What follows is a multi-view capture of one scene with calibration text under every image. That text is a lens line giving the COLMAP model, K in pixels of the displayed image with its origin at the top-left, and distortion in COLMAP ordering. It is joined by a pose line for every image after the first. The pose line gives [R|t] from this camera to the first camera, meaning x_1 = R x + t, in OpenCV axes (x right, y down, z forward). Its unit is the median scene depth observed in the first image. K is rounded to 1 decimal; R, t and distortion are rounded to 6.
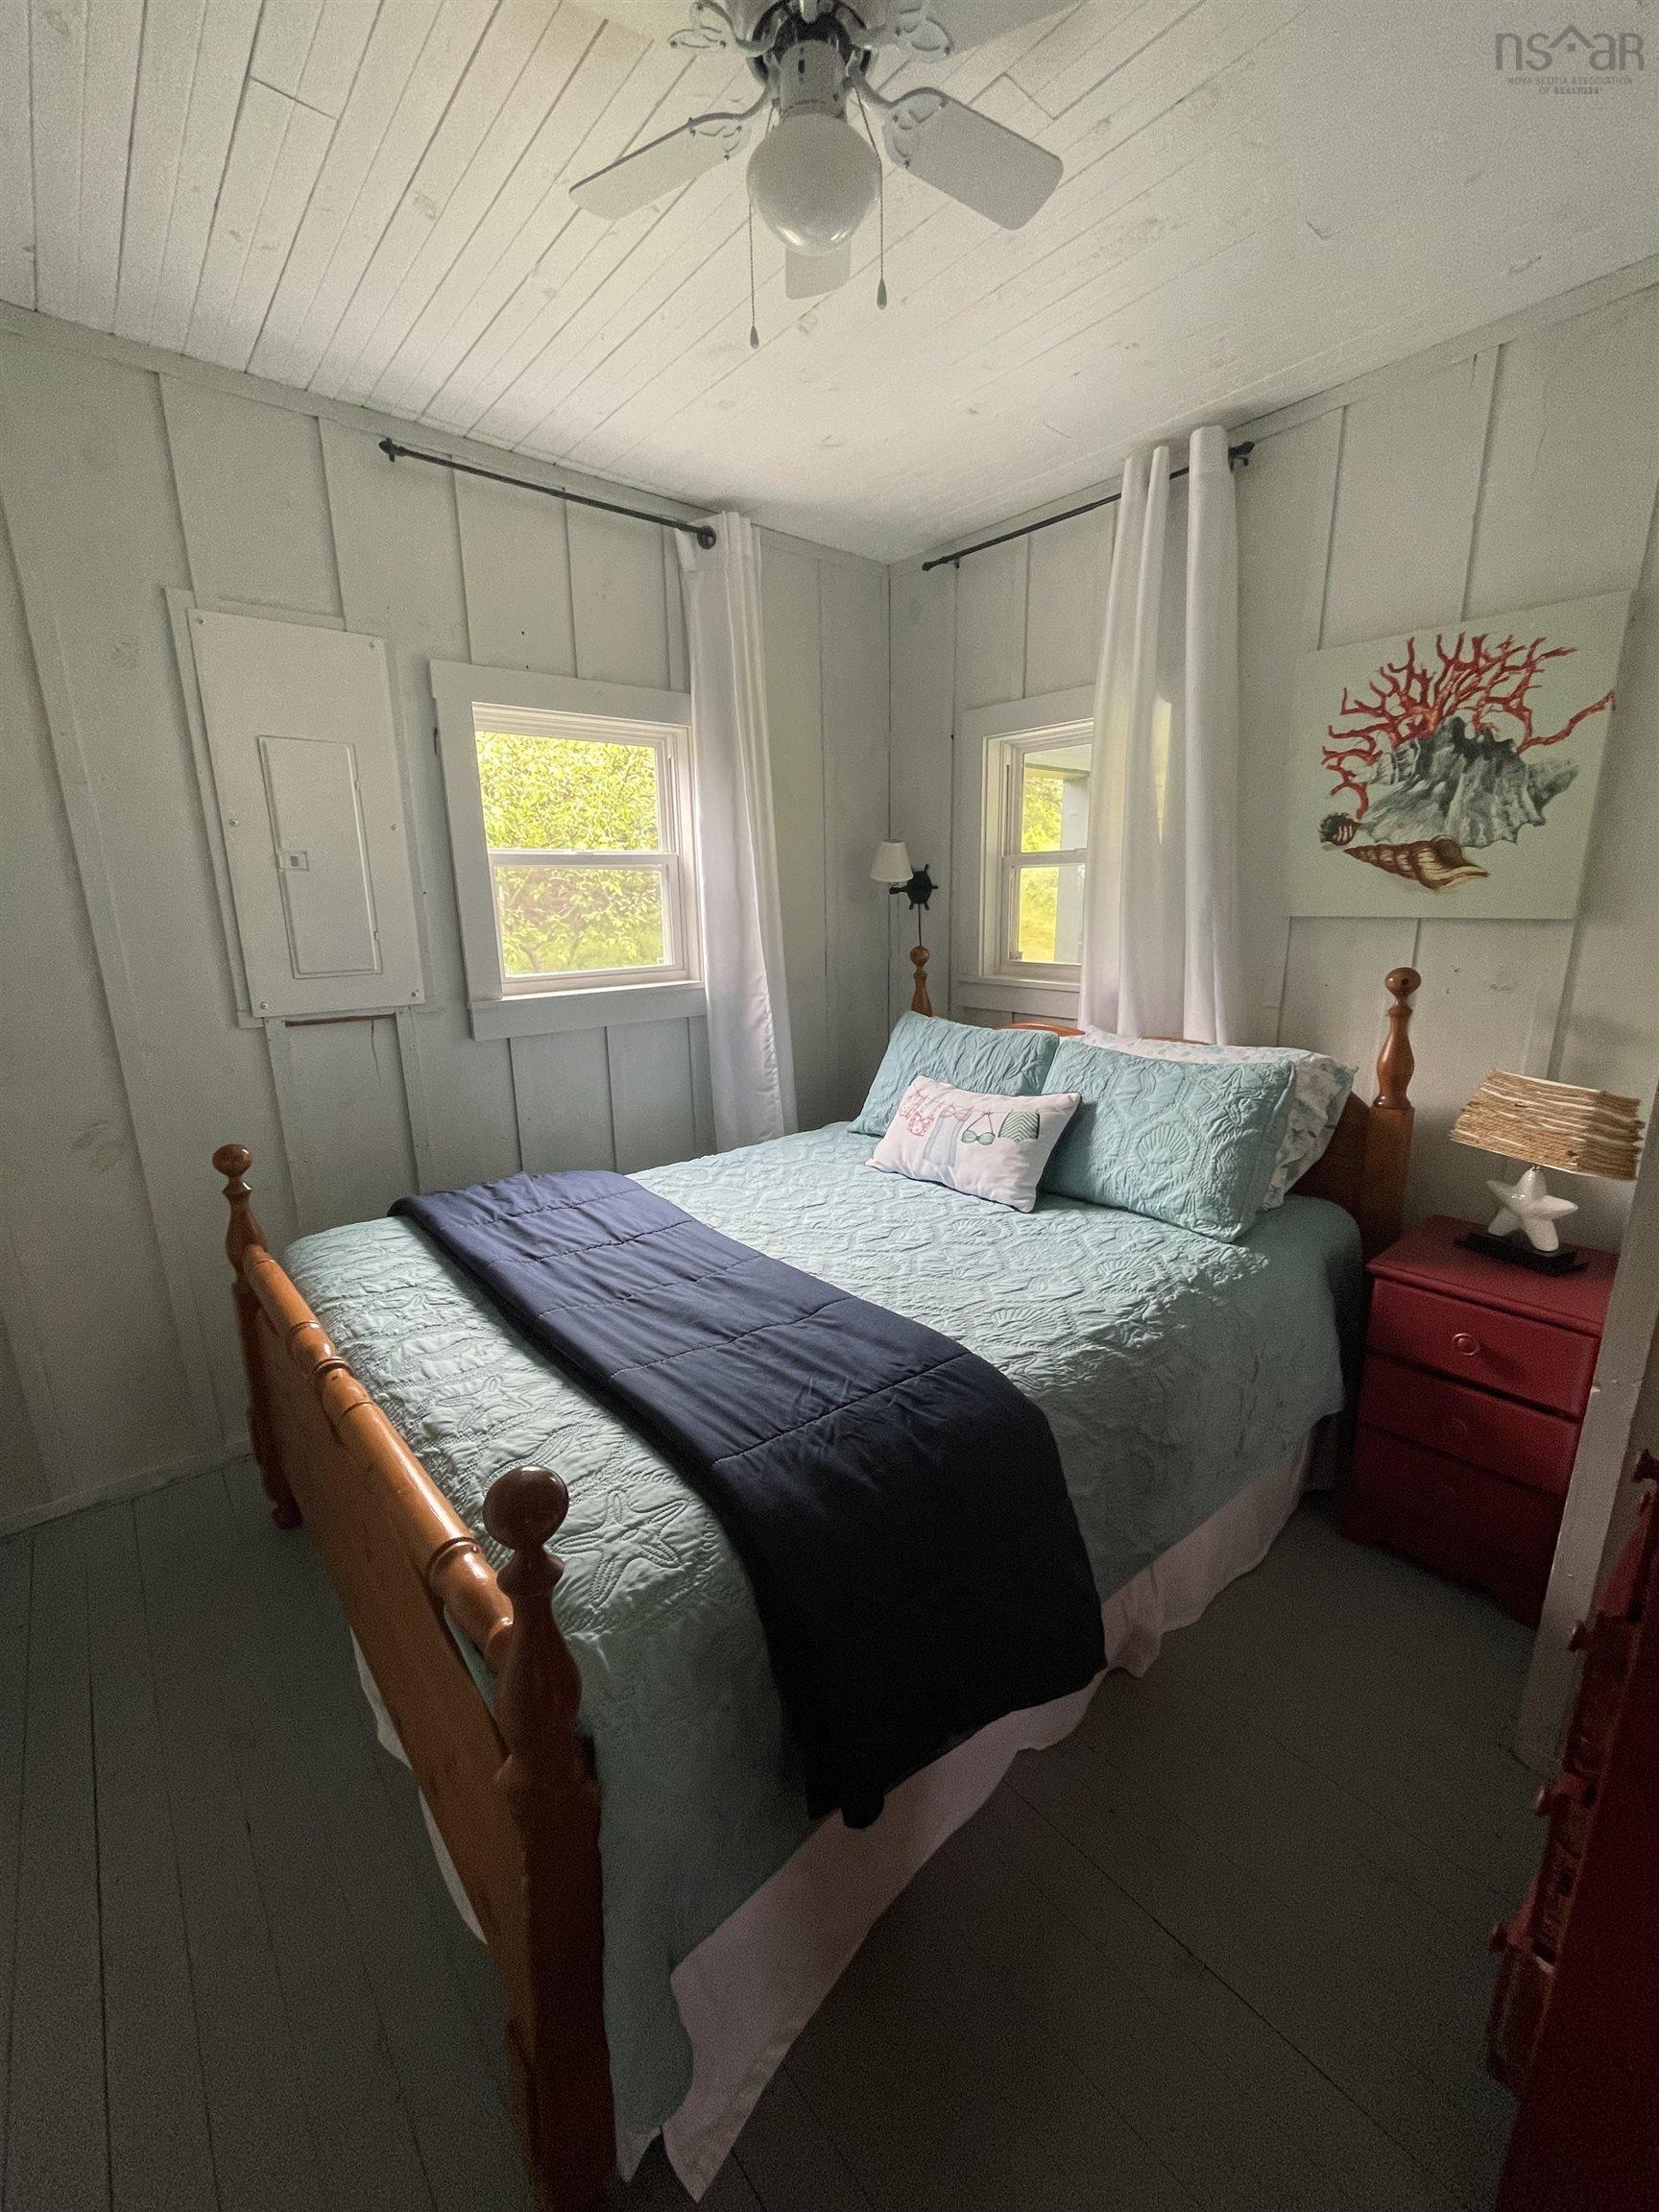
lens RADIAL K [[889.4, 0, 831.7], [0, 889.4, 1105.9], [0, 0, 1]] dist [-0.000136, -0.000200]
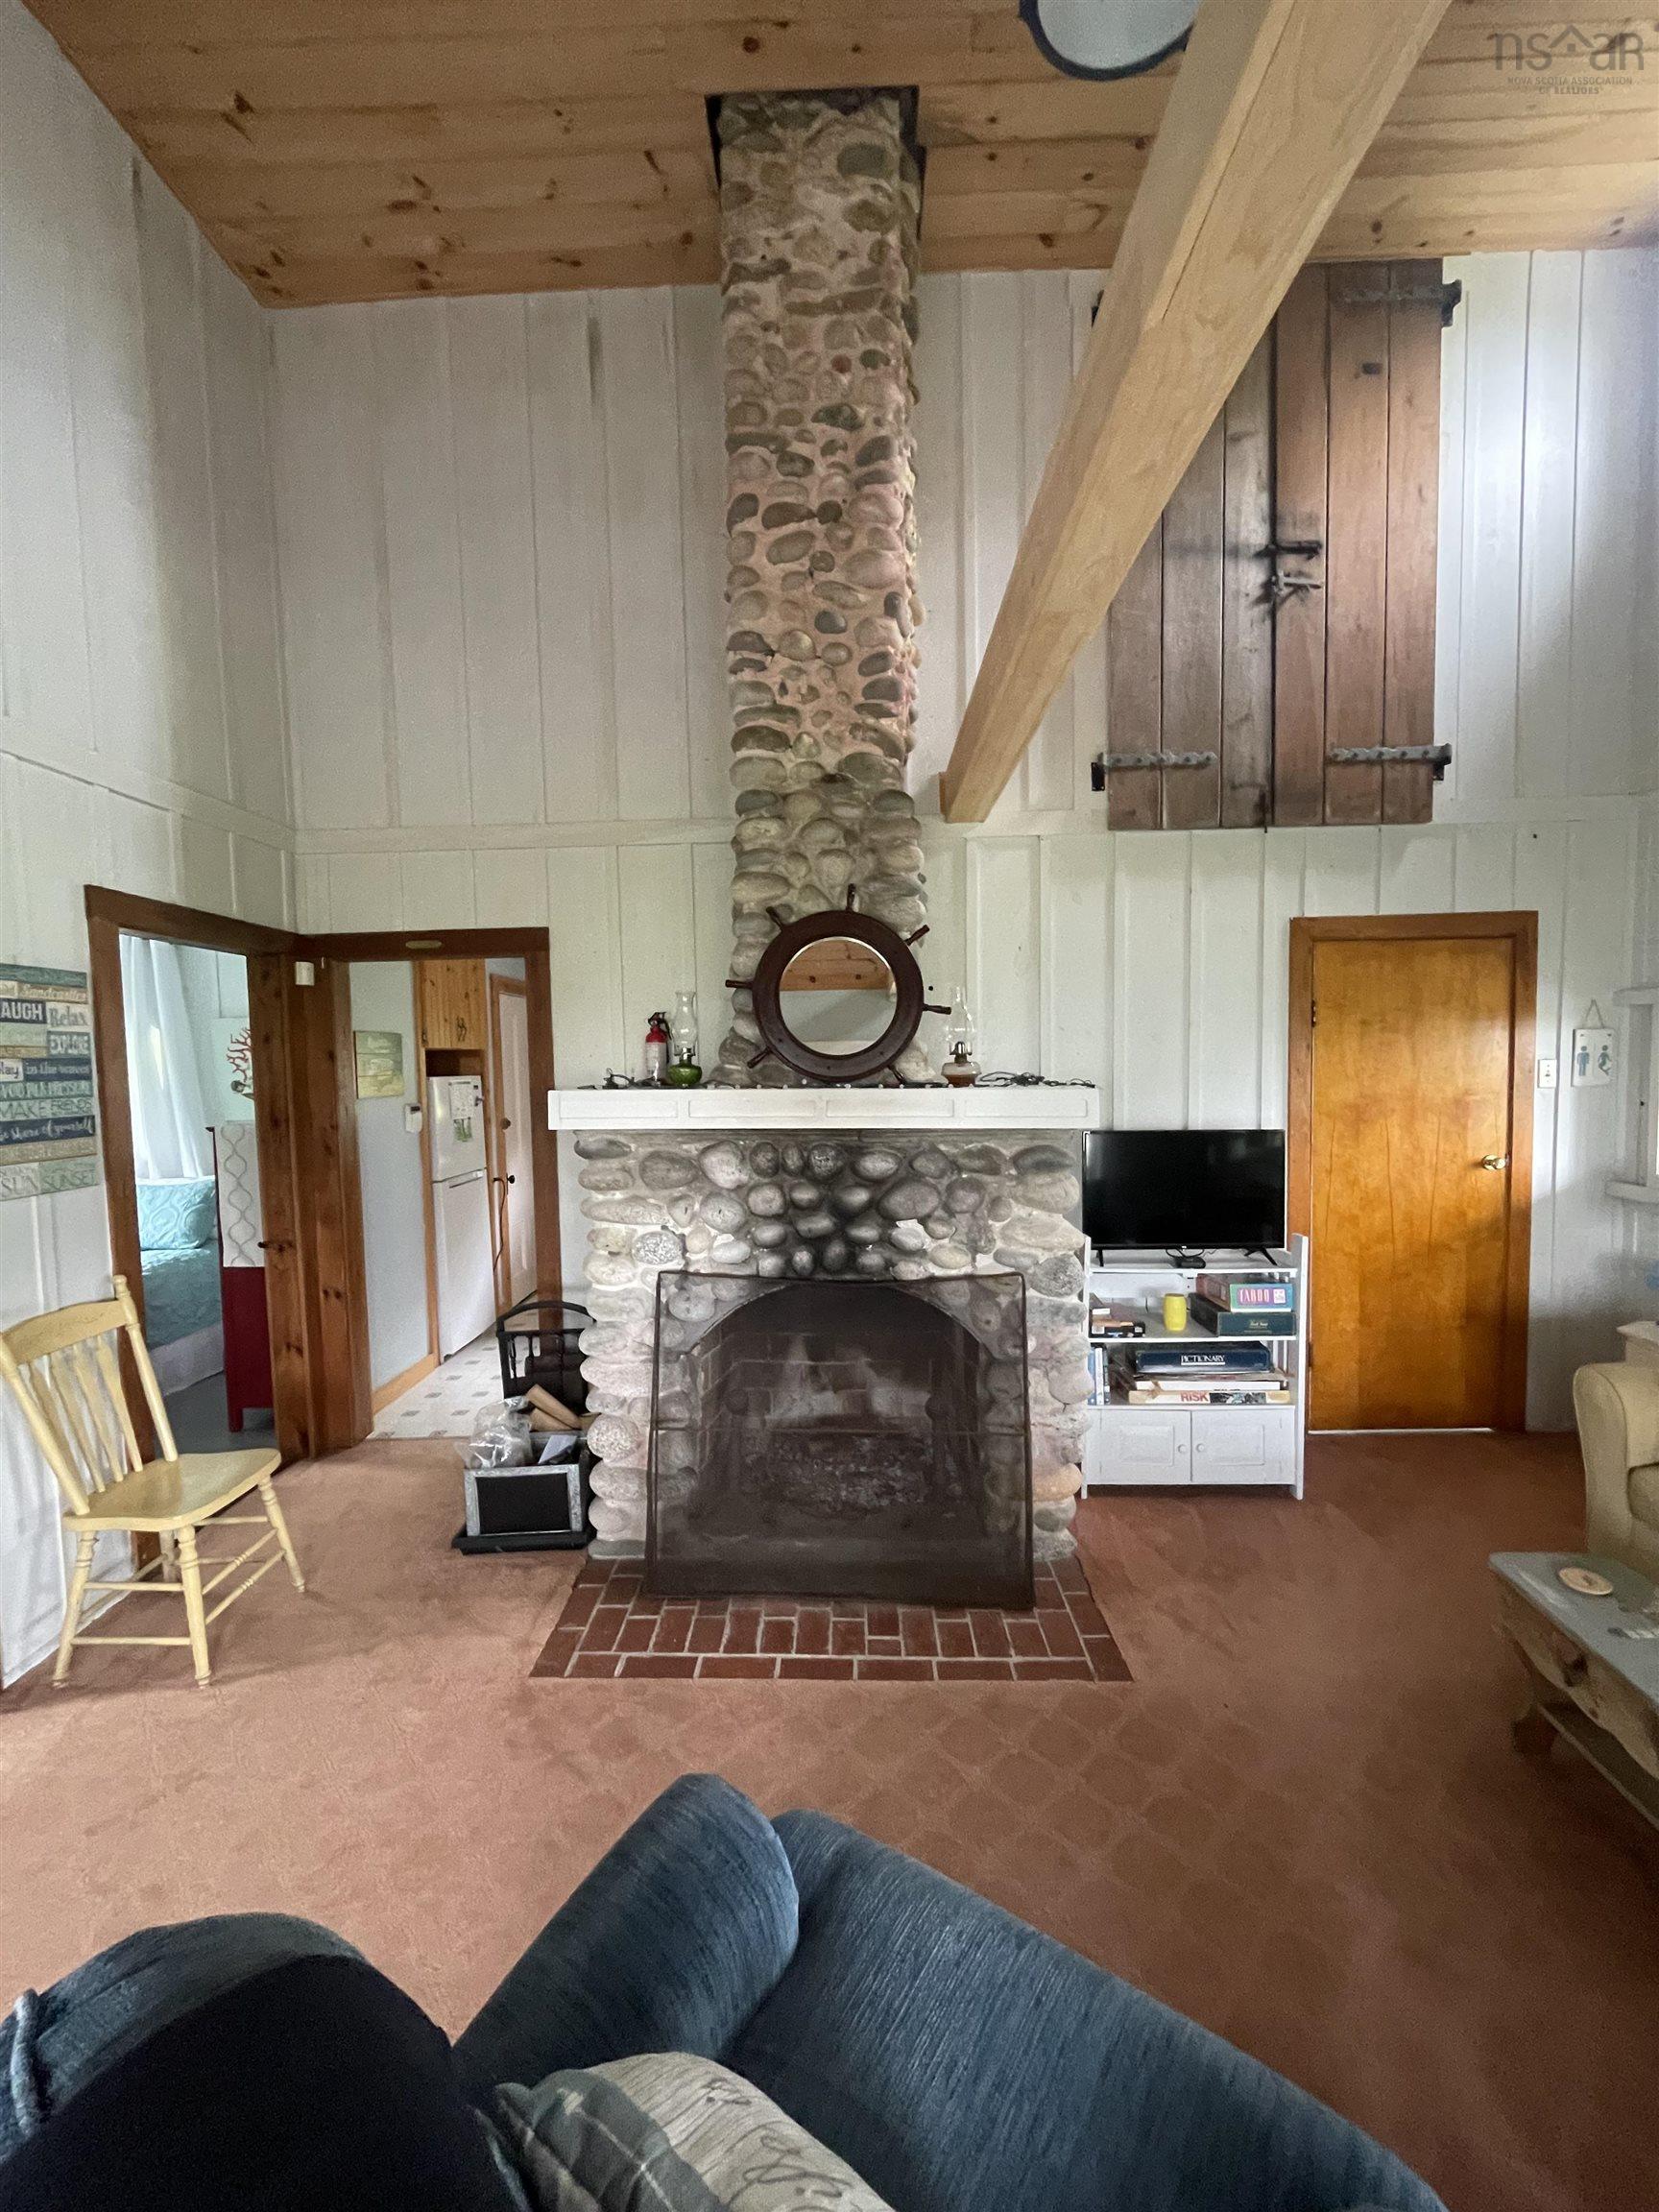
lens RADIAL K [[889.4, 0, 829.7], [0, 889.4, 1112.7], [0, 0, 1]] dist [-0.000136, -0.000200]
pose [[0.664848, -0.049888, 0.745310, -0.203444], [0.190370, 0.976137, -0.104479, 0.355106], [-0.722313, 0.211348, 0.658480, -1.909439]]
